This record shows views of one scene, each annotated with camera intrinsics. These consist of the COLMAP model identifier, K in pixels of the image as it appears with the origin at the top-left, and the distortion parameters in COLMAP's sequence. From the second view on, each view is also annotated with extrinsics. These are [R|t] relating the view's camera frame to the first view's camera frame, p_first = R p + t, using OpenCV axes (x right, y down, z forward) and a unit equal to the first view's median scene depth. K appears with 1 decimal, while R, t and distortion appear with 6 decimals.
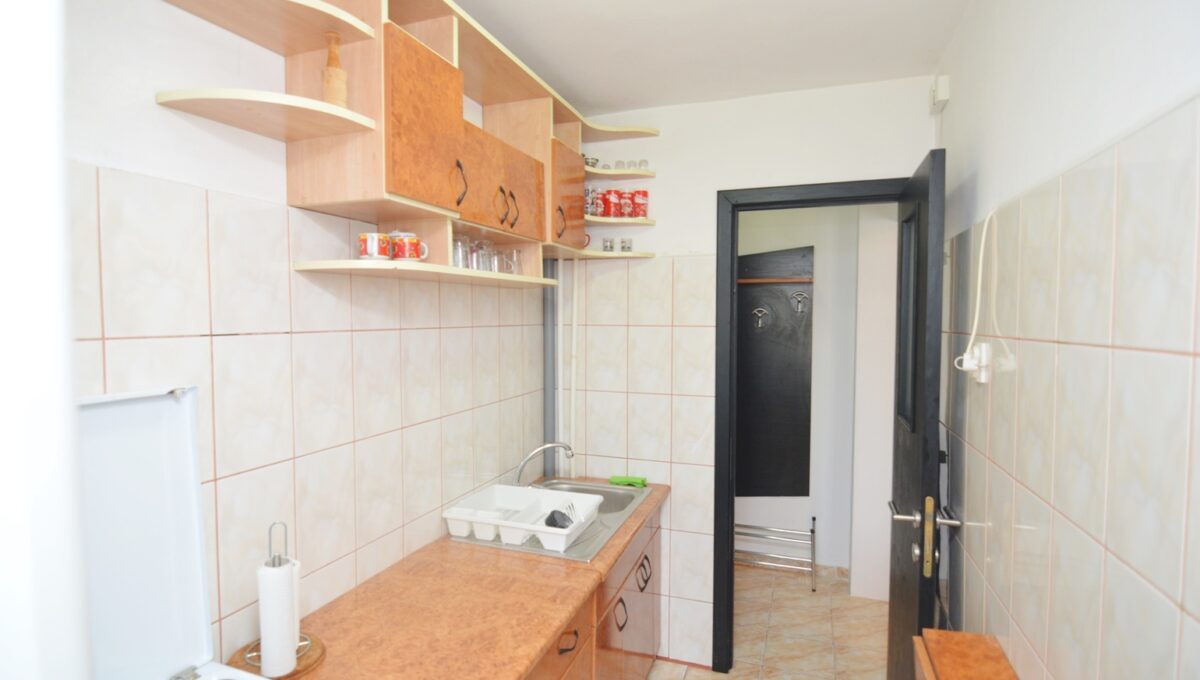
lens RADIAL K [[585.5, 0, 596.7], [0, 585.5, 341.1], [0, 0, 1]] dist [-0.015567, -0.004243]
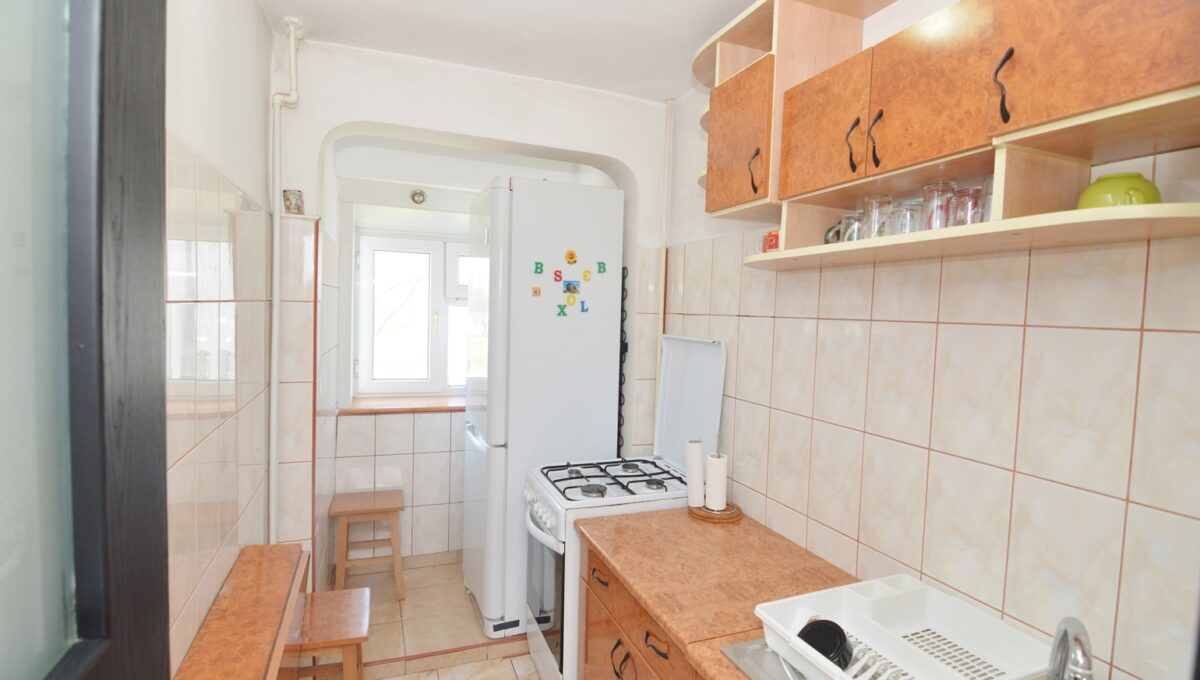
lens RADIAL K [[585.5, 0, 599.0], [0, 585.5, 339.1], [0, 0, 1]] dist [-0.015567, -0.004243]
pose [[-0.761265, 0.009673, -0.648369, 0.632084], [-0.057808, 0.994895, 0.082716, -0.048097], [0.645859, 0.100449, -0.756820, 1.619047]]
